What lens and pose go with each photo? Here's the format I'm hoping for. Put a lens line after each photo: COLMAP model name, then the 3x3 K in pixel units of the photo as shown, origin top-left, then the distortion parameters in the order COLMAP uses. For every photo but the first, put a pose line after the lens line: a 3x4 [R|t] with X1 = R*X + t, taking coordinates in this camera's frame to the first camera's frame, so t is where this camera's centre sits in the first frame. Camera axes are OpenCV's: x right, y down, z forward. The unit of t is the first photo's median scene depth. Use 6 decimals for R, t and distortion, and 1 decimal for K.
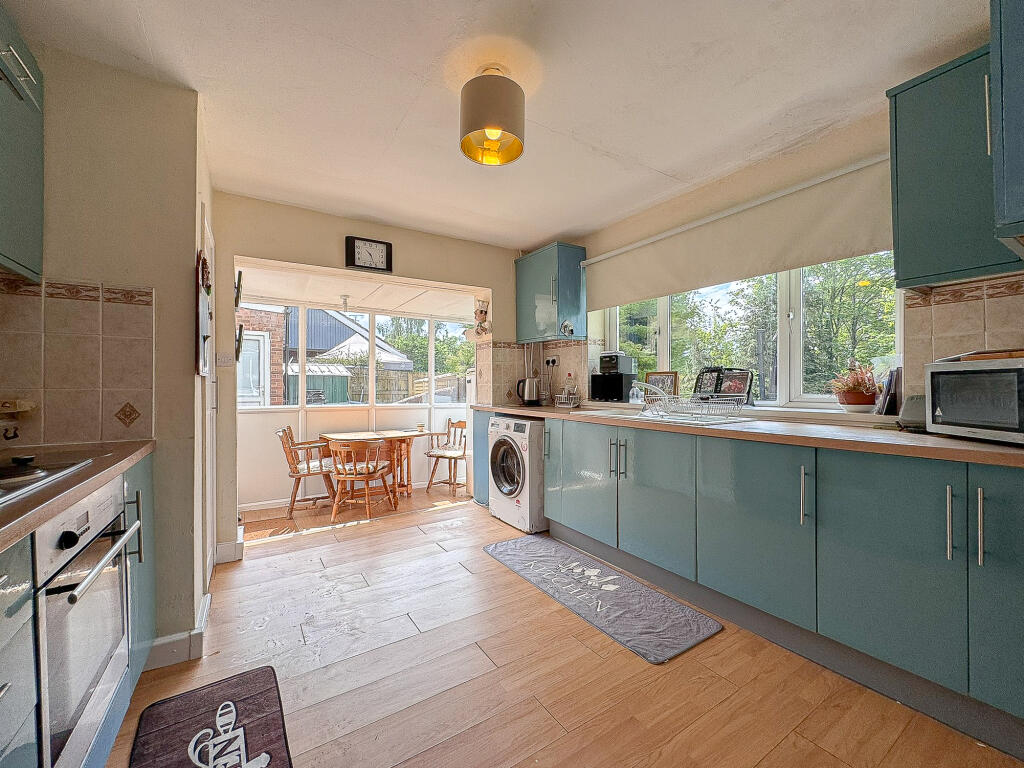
lens RADIAL K [[407.3, 0, 510.5], [0, 407.3, 382.6], [0, 0, 1]] dist [-0.001162, -0.000182]
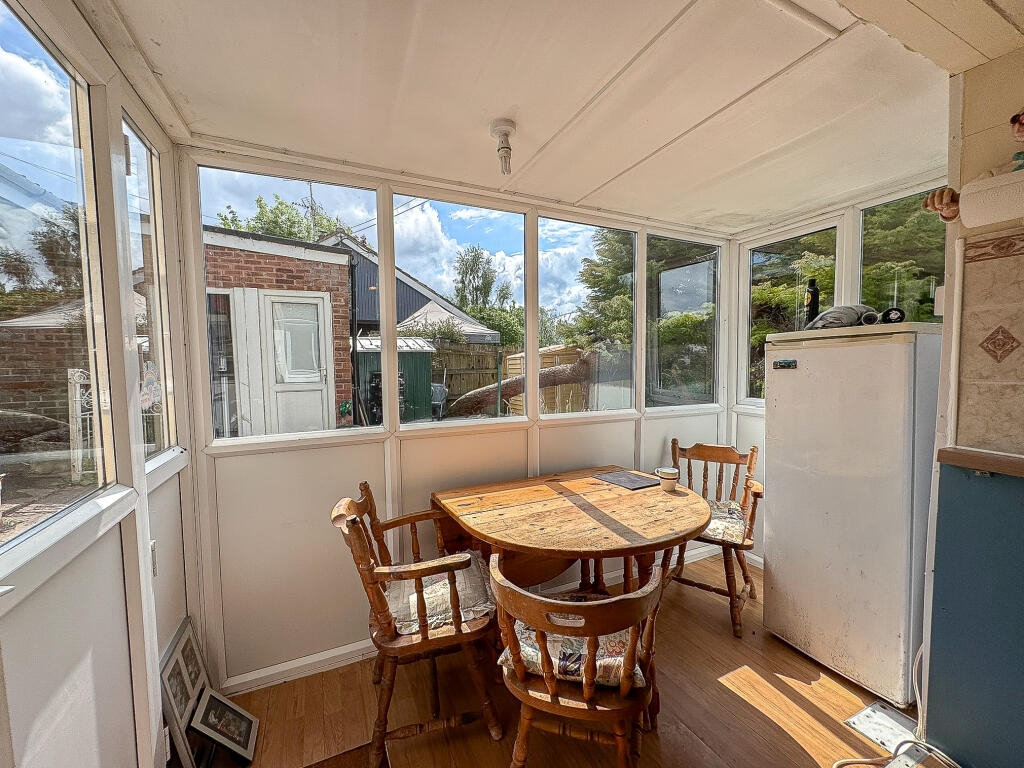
lens RADIAL K [[407.3, 0, 510.5], [0, 407.3, 382.6], [0, 0, 1]] dist [-0.001162, -0.000182]
pose [[0.990469, -0.004331, -0.137666, -0.306522], [0.013515, 0.997738, 0.065847, -0.015638], [0.137069, -0.067080, 0.988288, 0.551676]]
